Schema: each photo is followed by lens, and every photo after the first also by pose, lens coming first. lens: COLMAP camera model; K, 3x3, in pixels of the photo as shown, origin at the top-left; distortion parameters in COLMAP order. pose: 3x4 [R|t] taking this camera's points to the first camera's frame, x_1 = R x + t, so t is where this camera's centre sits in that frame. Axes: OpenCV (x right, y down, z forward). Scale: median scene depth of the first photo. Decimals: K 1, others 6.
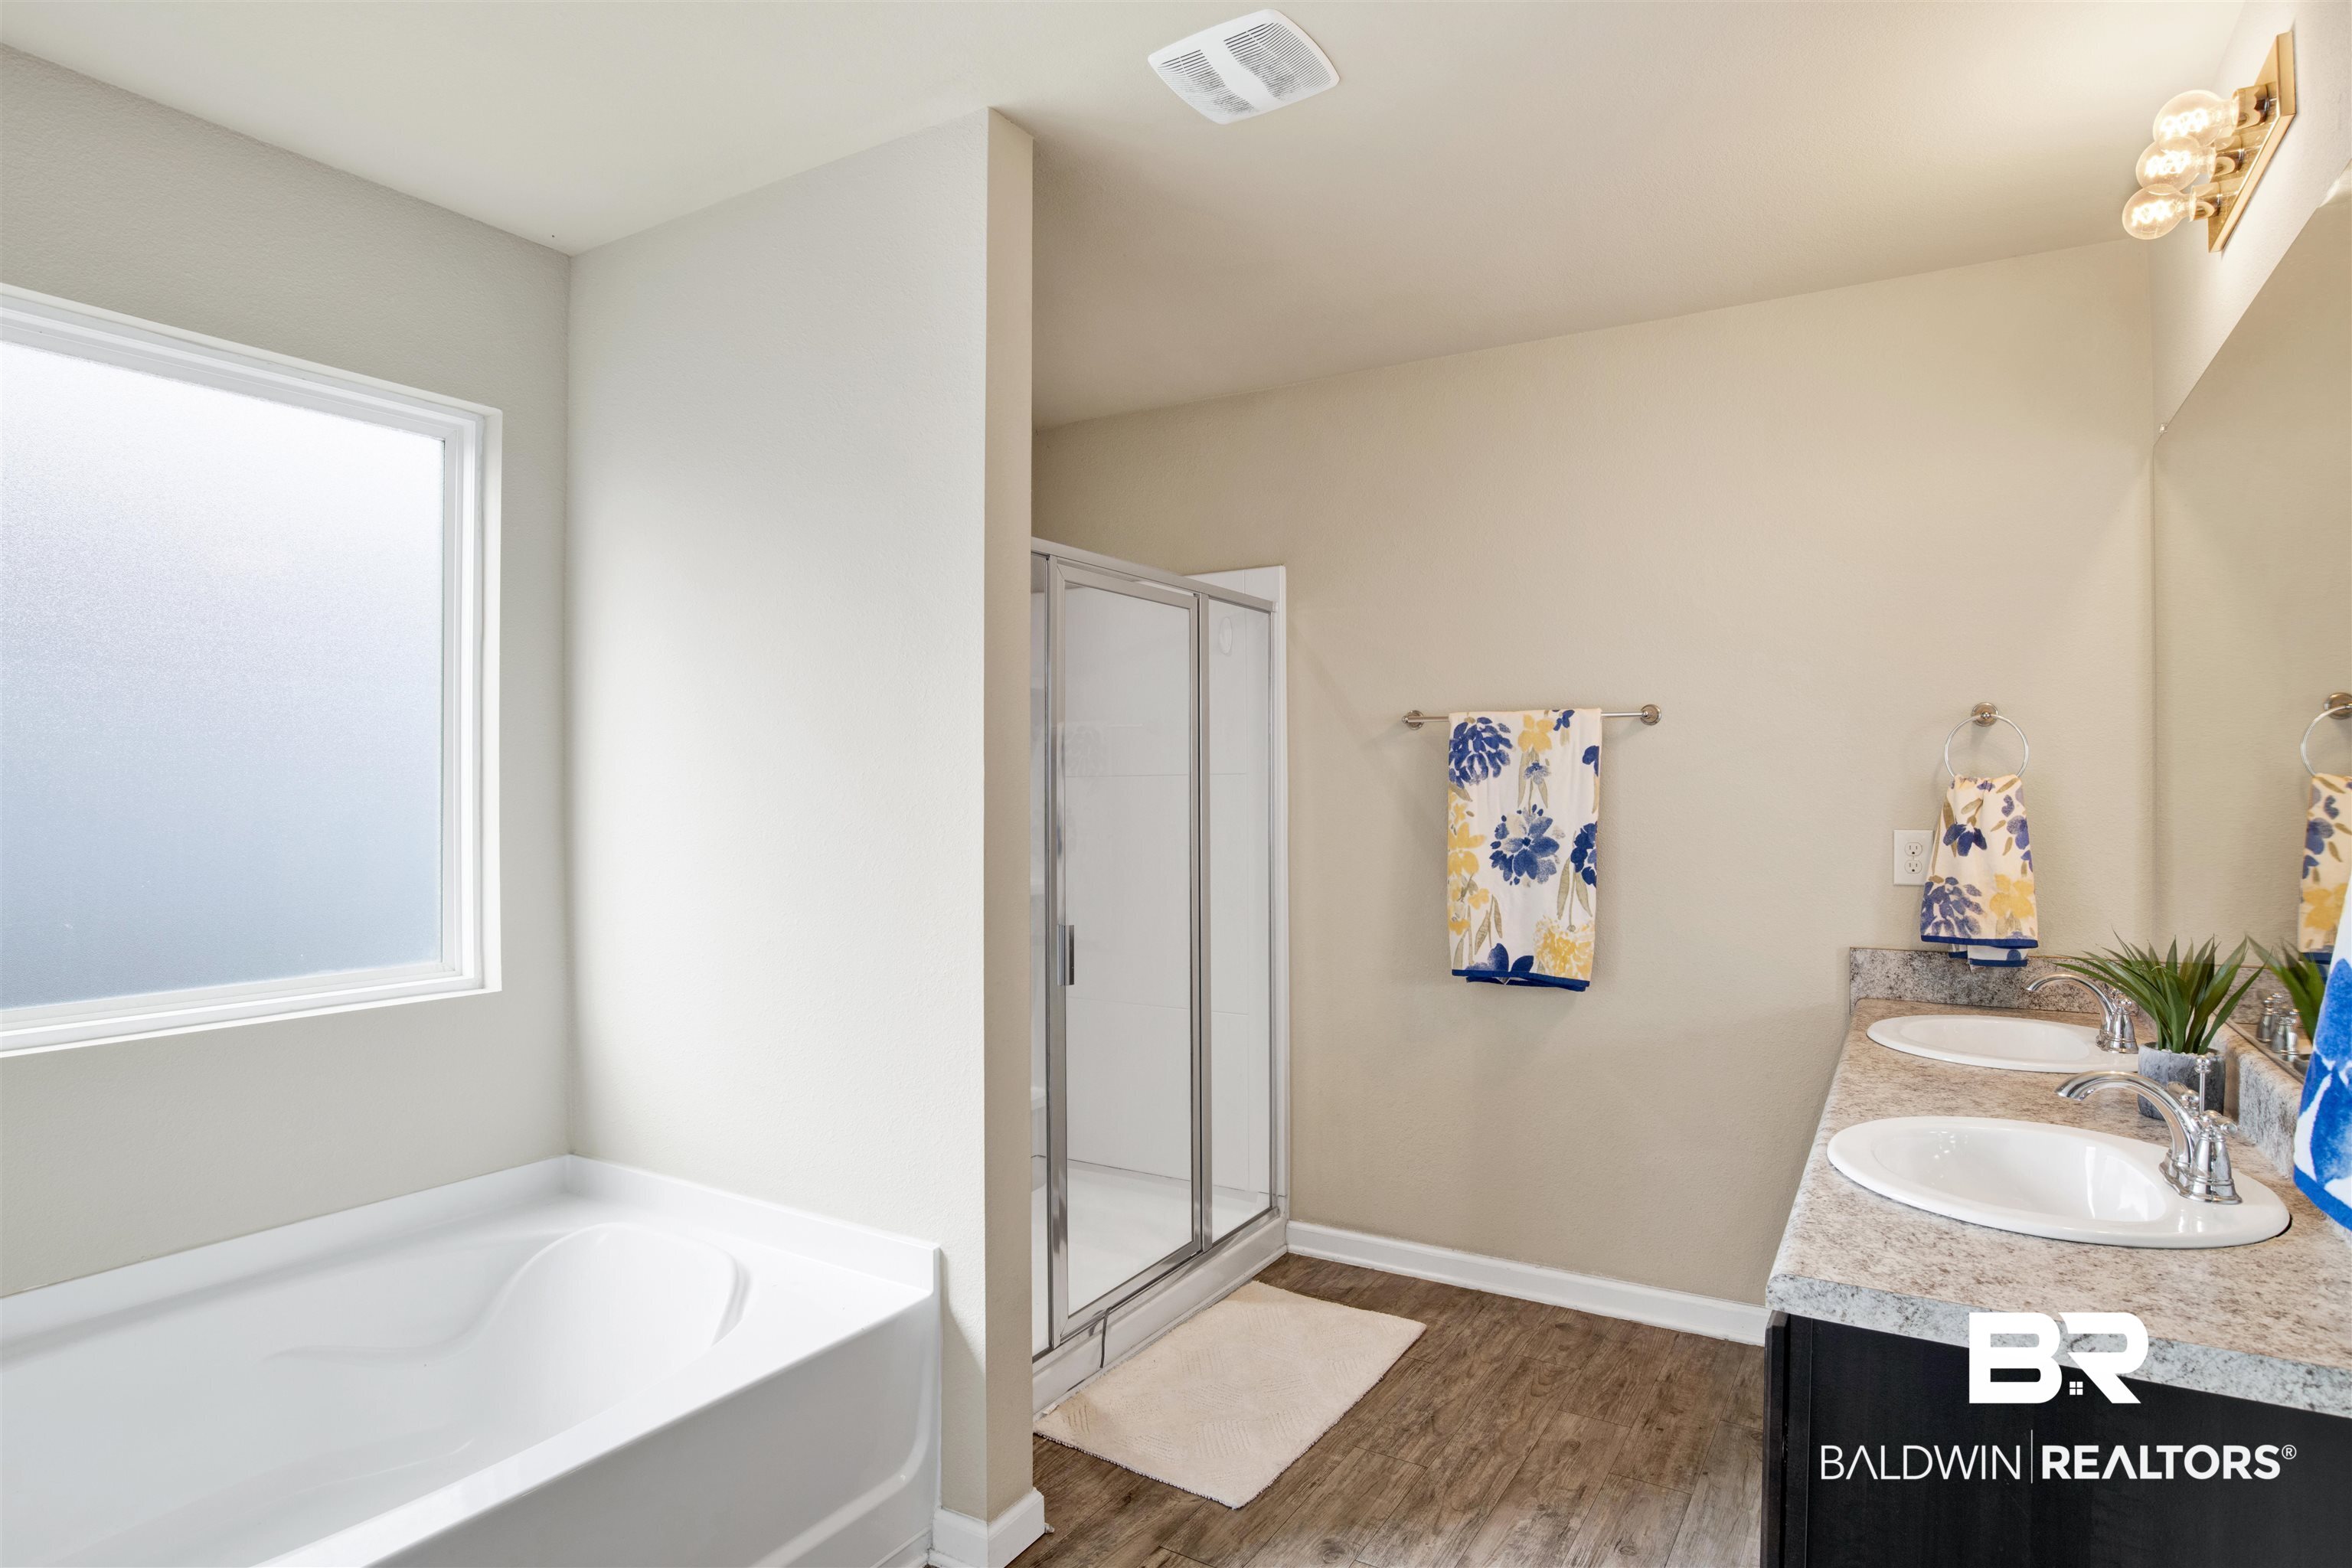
lens RADIAL K [[1289.2, 0, 1176.0], [0, 1289.2, 784.0], [0, 0, 1]] dist [-0.082032, 0.042979]
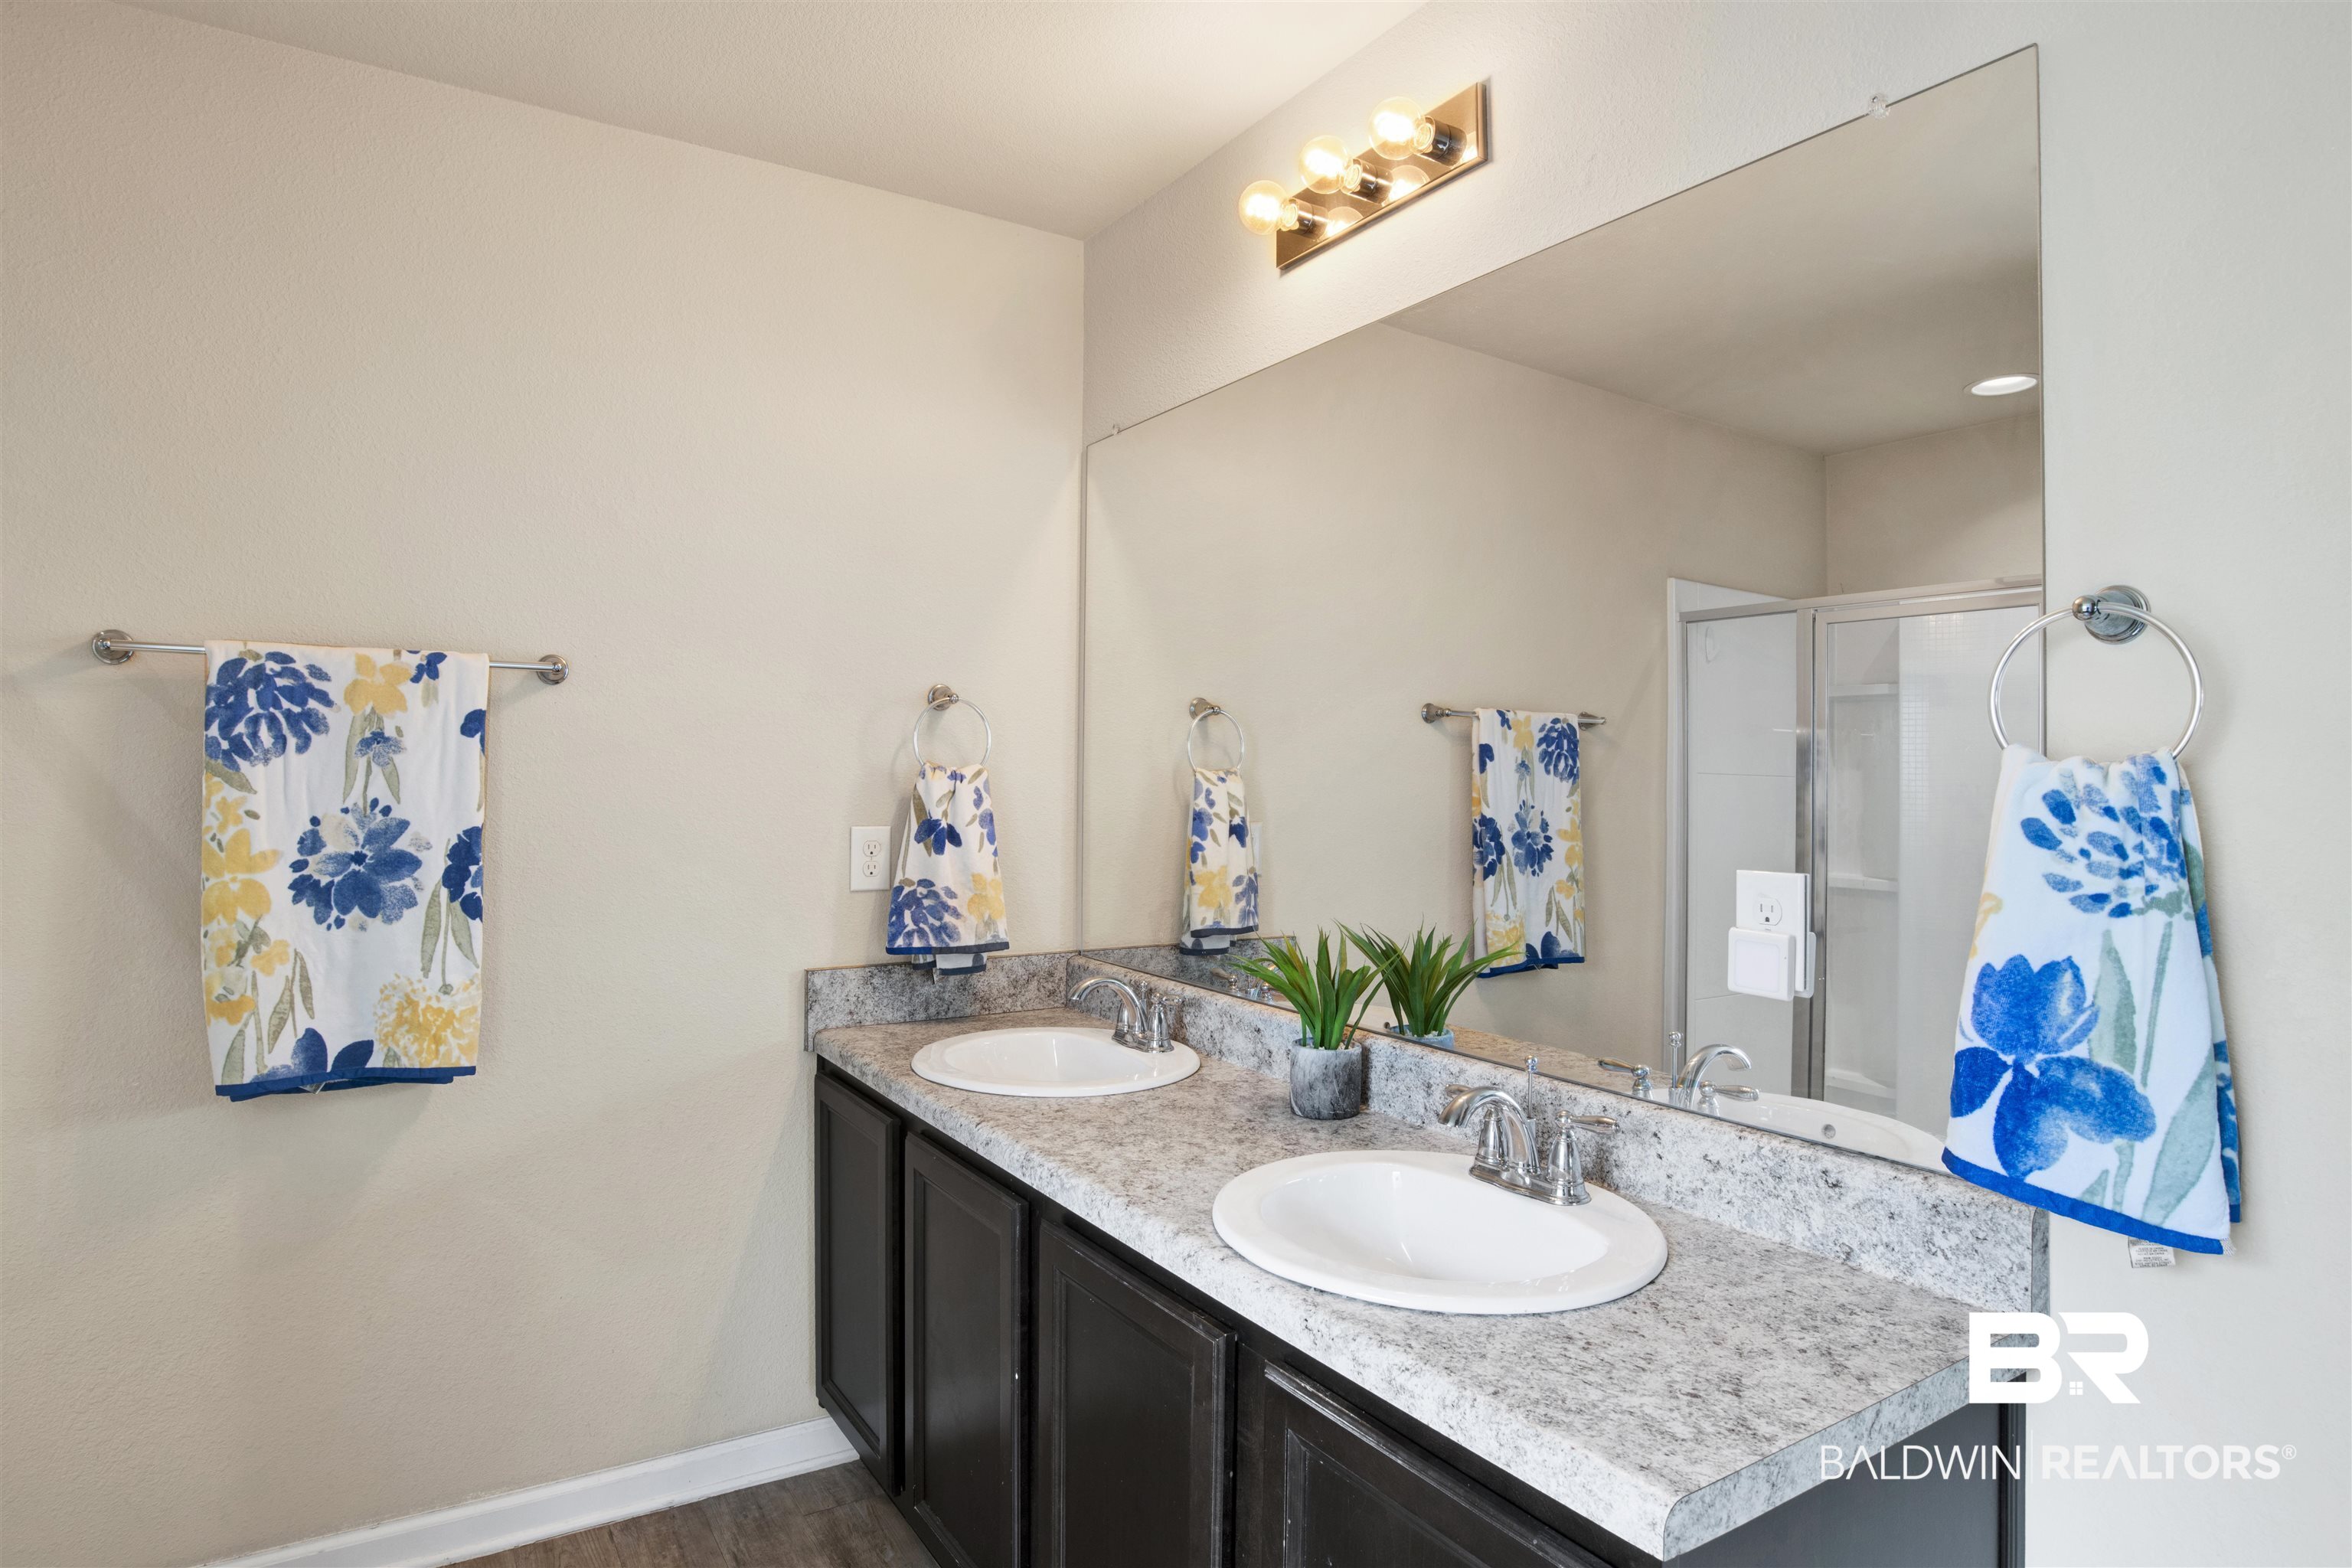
lens RADIAL K [[1289.2, 0, 1176.0], [0, 1289.2, 784.0], [0, 0, 1]] dist [-0.082032, 0.042979]
pose [[0.443663, 0.003185, 0.896188, -0.099003], [-0.013236, 0.999908, 0.002999, 0.001969], [-0.896096, -0.013192, 0.443664, 0.386467]]
